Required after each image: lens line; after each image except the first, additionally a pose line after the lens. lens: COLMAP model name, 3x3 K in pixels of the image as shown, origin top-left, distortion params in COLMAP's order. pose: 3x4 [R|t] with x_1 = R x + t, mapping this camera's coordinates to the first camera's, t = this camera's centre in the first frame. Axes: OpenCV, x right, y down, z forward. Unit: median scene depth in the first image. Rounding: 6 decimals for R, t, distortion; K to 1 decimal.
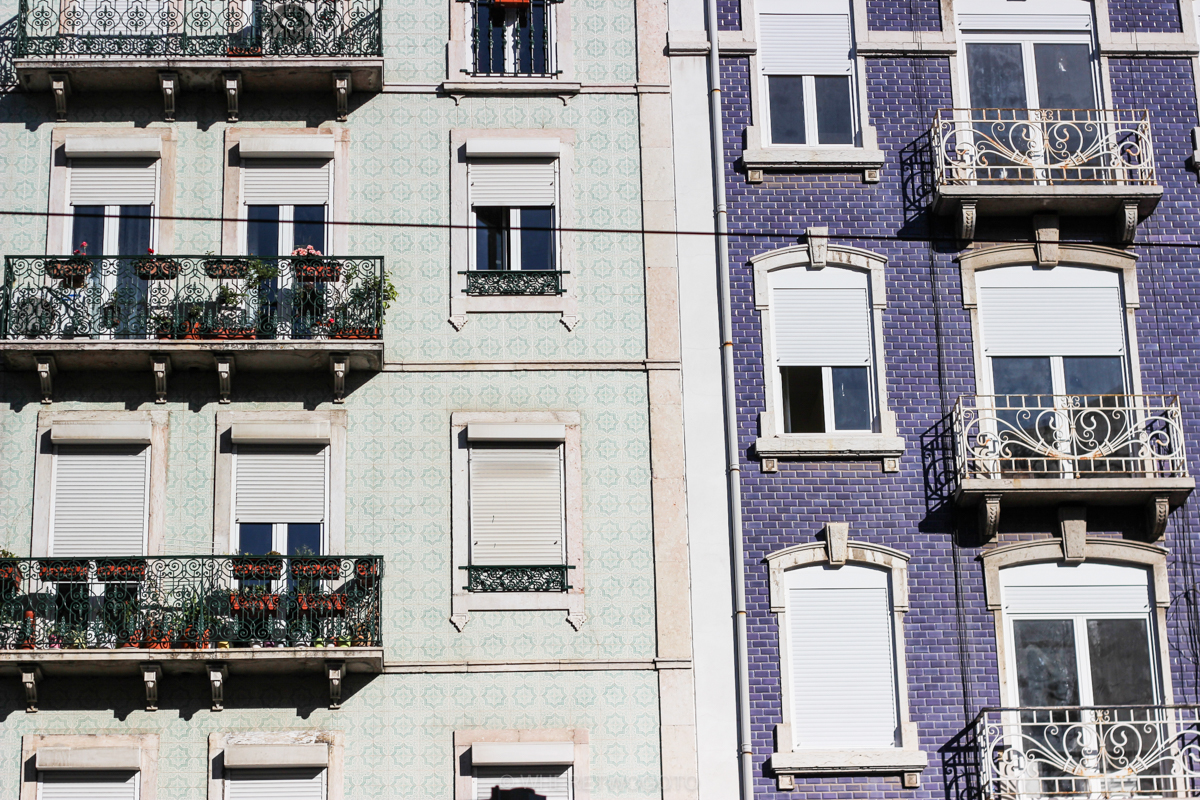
lens RADIAL K [[2561.5, 0, 601.4], [0, 2561.5, 413.1], [0, 0, 1]] dist [-0.084141, 0.000000]
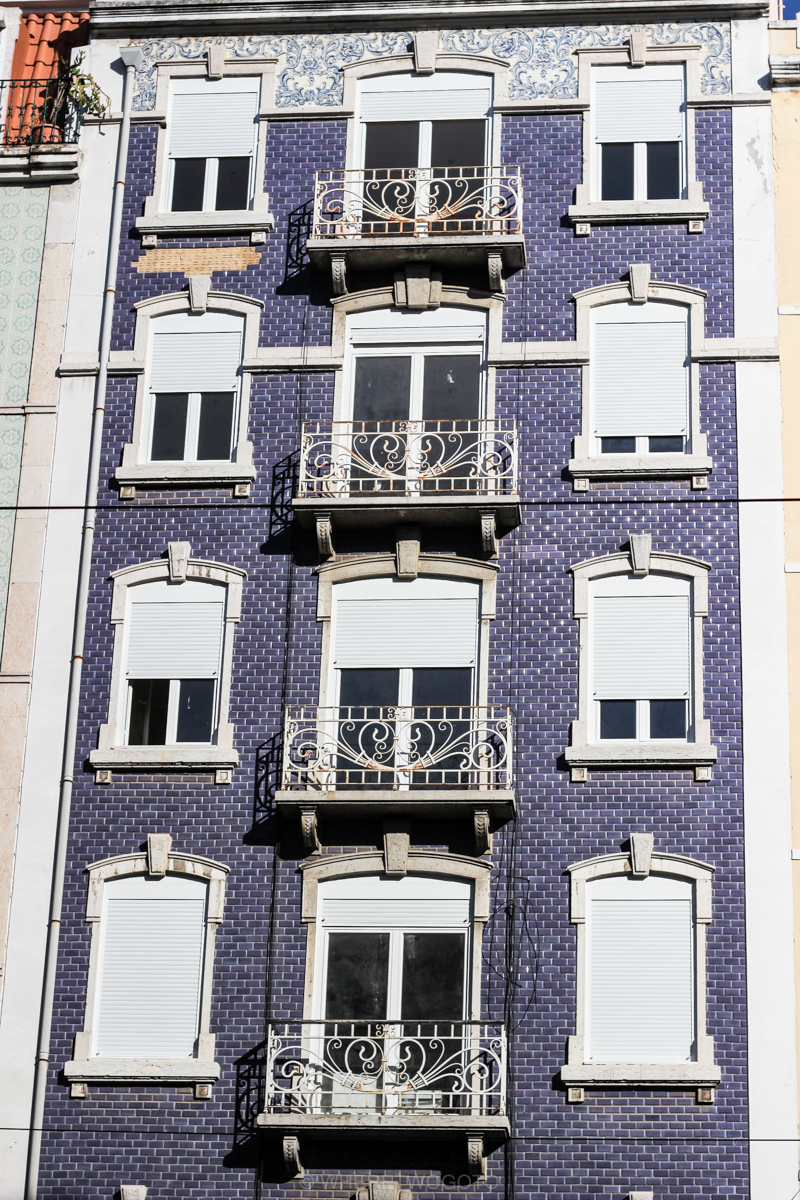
lens RADIAL K [[2561.5, 0, 405.1], [0, 2561.5, 591.1], [0, 0, 1]] dist [-0.084141, 0.000000]
pose [[0.989812, -0.008687, -0.142114, 0.319274], [0.001505, 0.998720, -0.050563, -0.001660], [0.142371, 0.049834, 0.988558, 0.009307]]
